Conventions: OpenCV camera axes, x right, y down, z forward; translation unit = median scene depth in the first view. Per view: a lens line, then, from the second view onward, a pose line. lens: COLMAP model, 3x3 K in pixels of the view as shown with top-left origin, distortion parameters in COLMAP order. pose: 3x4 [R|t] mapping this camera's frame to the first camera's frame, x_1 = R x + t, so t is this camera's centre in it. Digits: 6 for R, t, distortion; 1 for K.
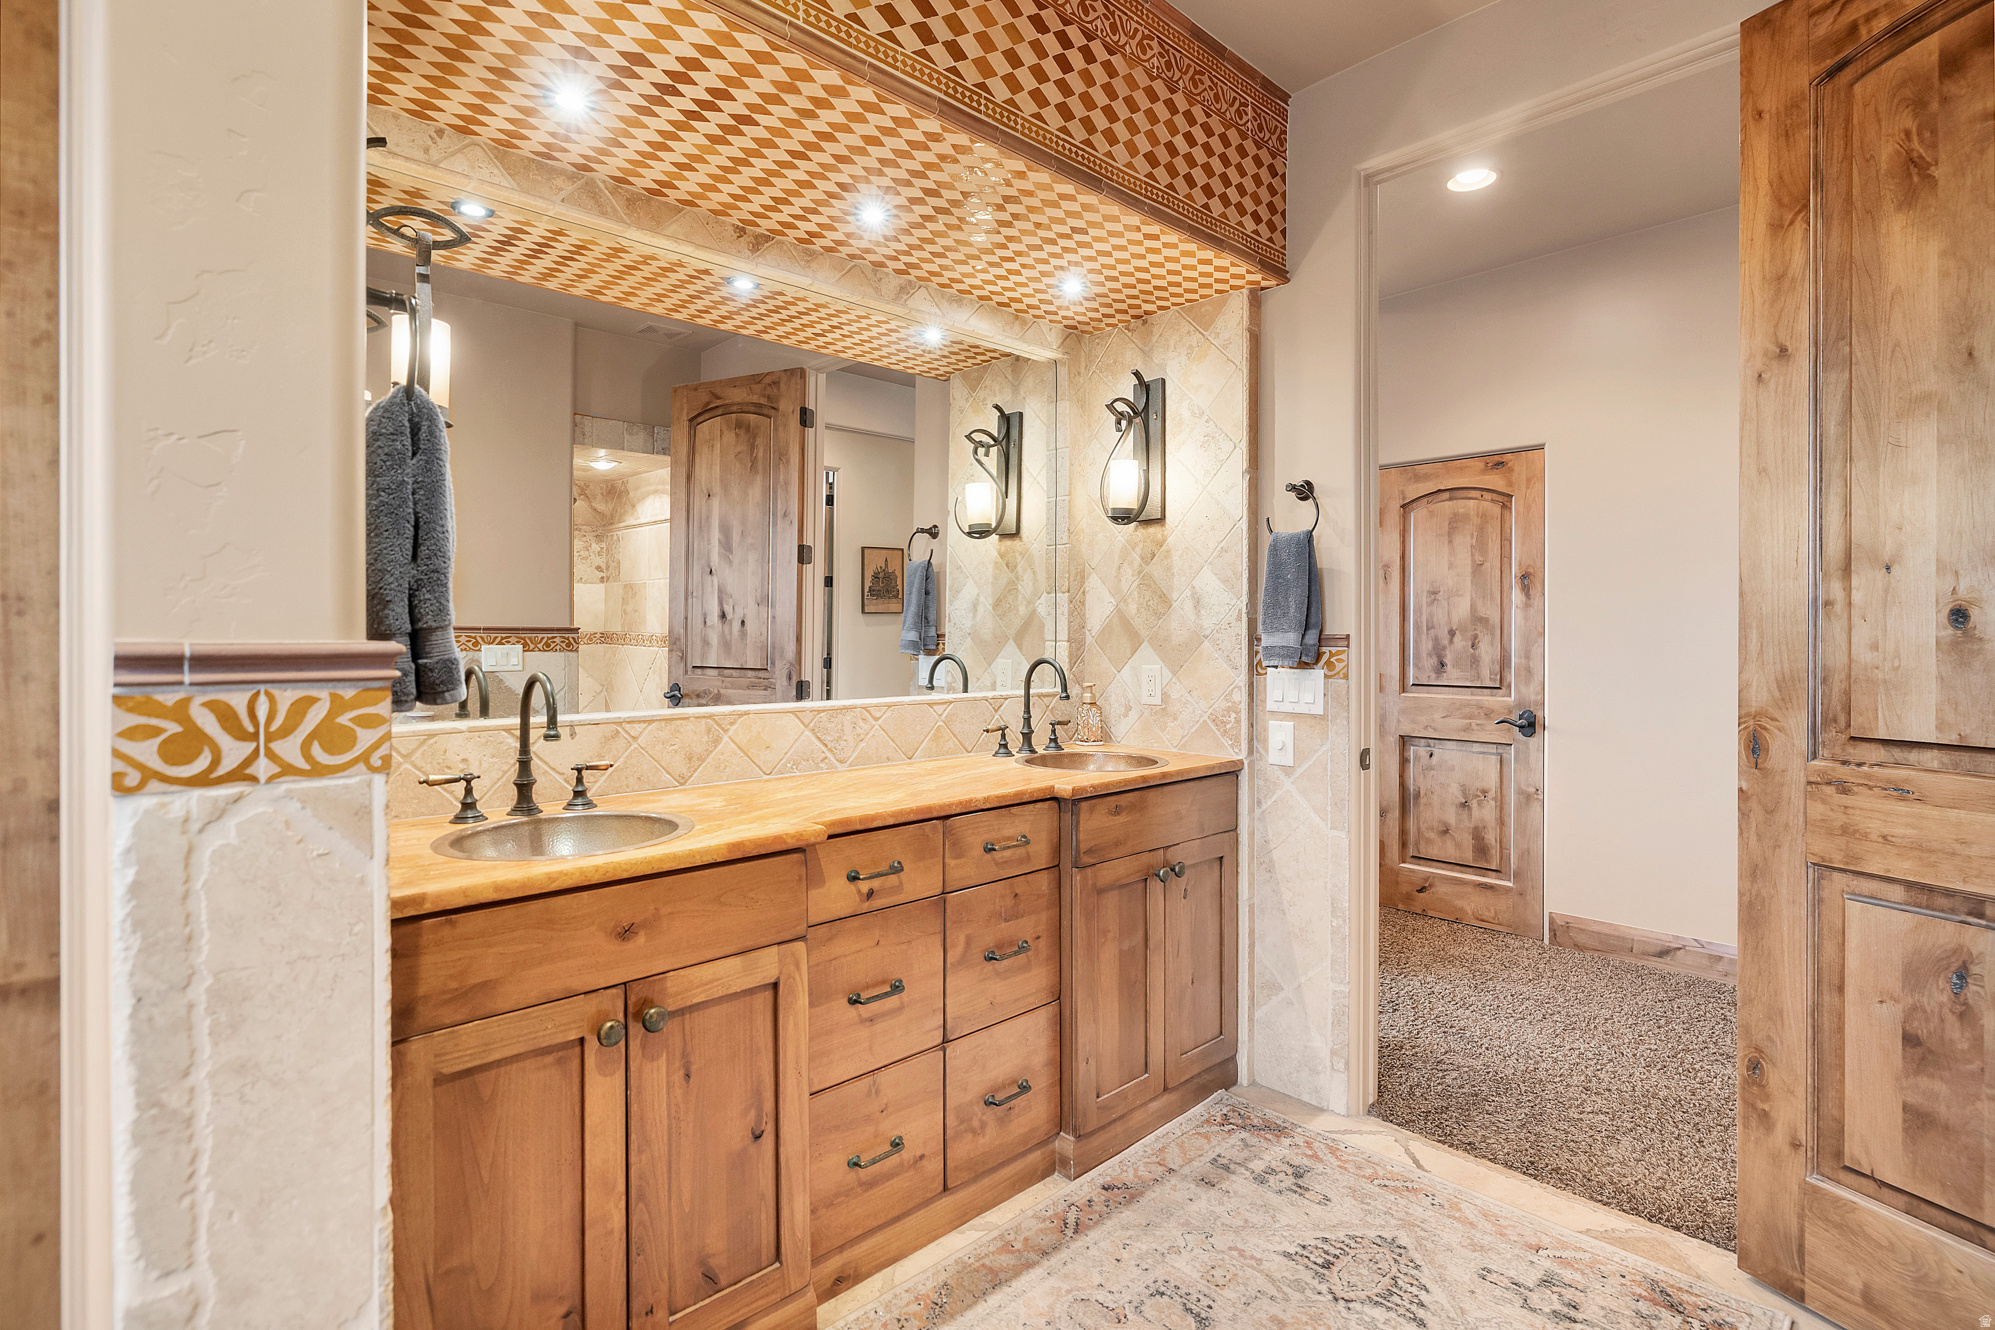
lens RADIAL K [[951.1, 0, 996.2], [0, 951.1, 639.0], [0, 0, 1]] dist [-0.002053, -0.000118]
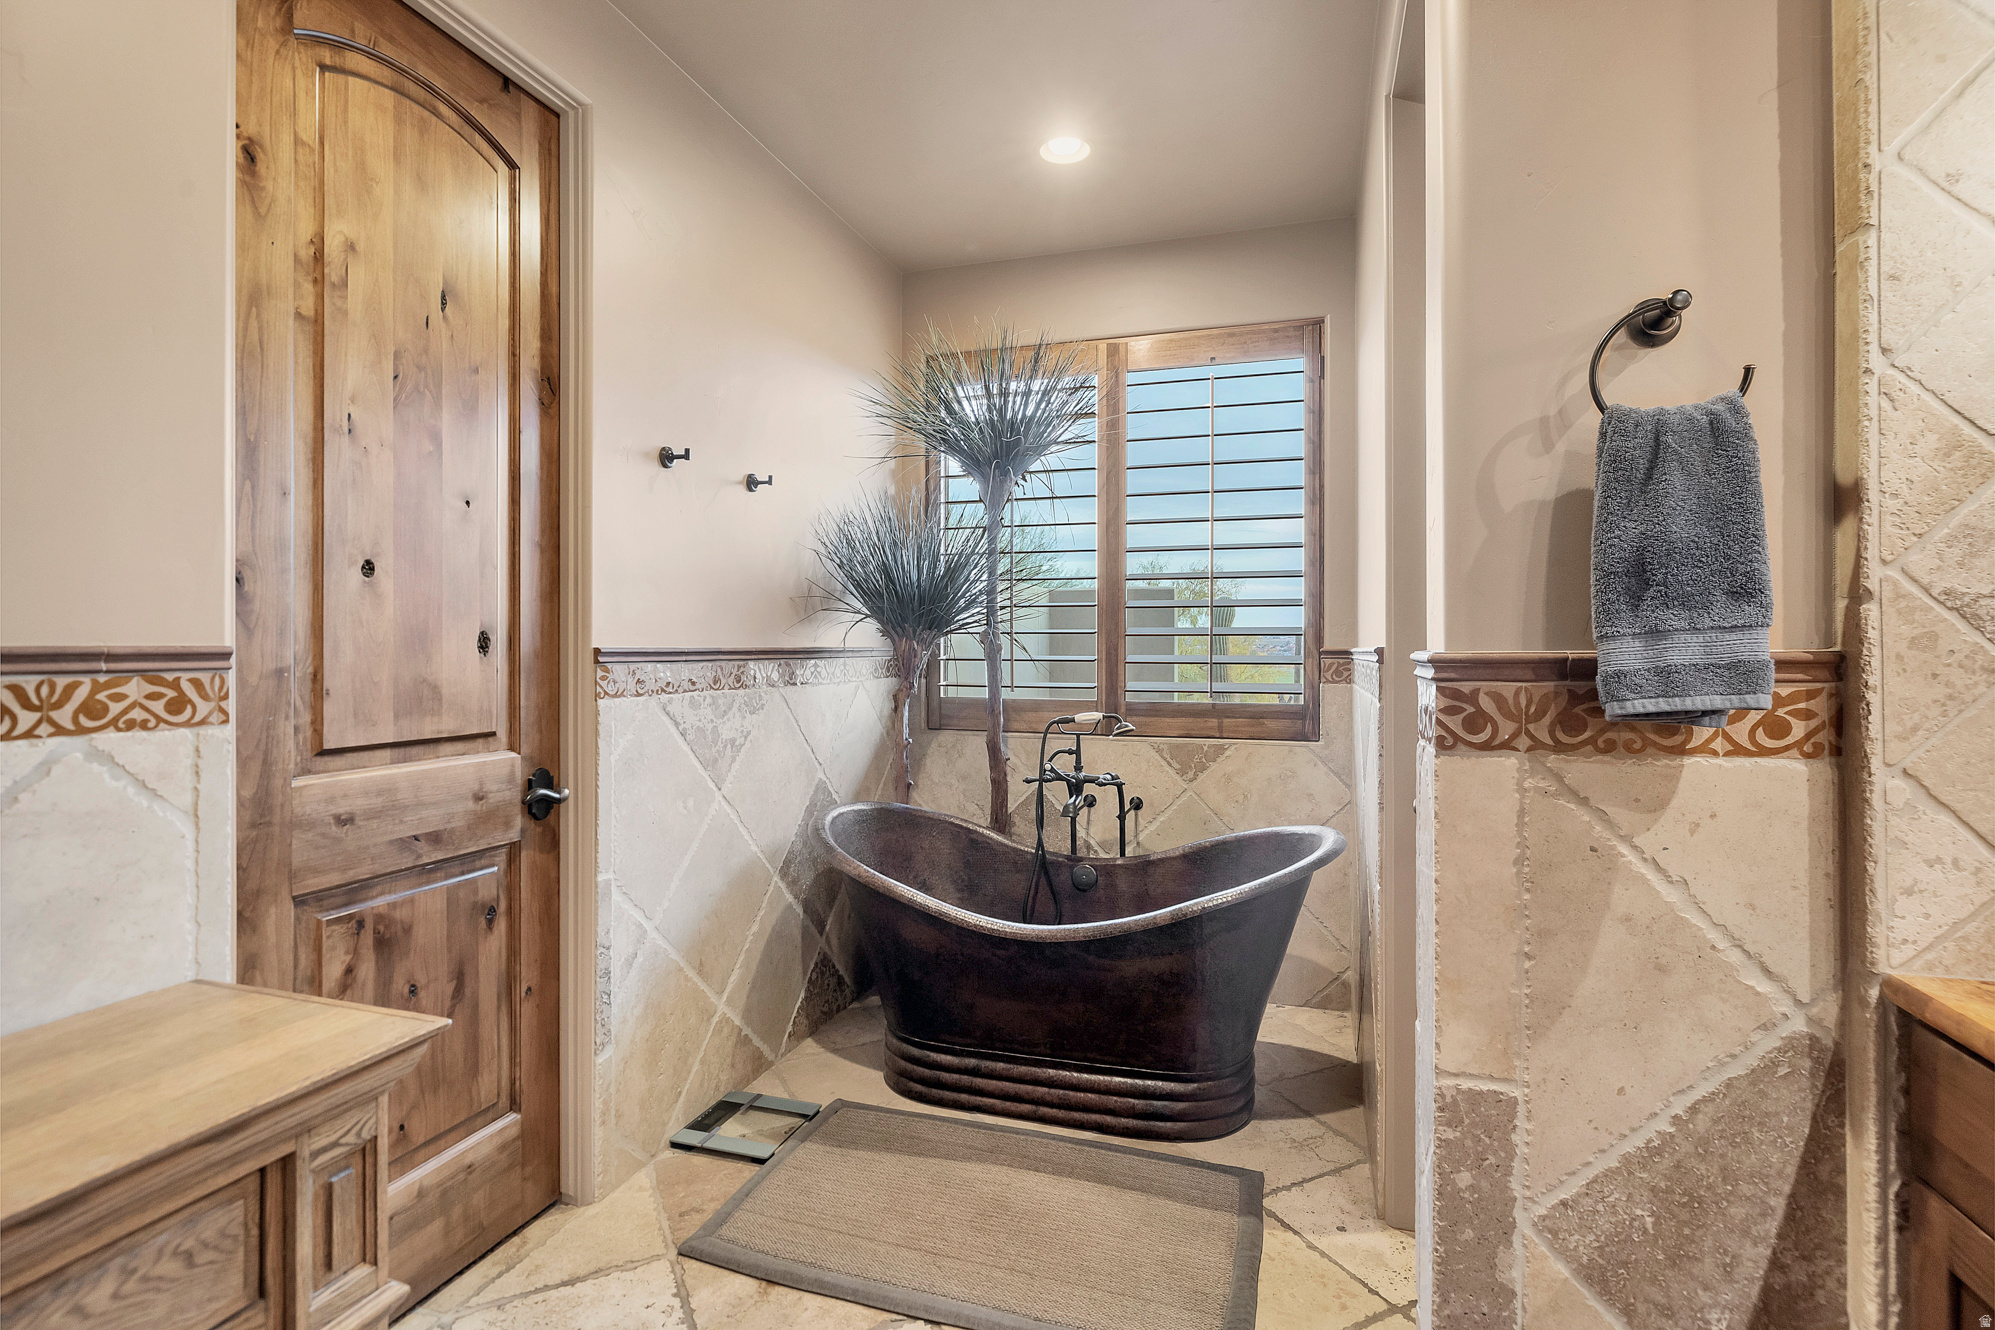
lens RADIAL K [[951.1, 0, 996.0], [0, 951.1, 645.0], [0, 0, 1]] dist [-0.002053, -0.000118]
pose [[-0.872271, -0.000465, -0.489022, 0.189776], [-0.001339, 0.999998, 0.001436, -0.002090], [0.489021, 0.001907, -0.872270, 0.706261]]
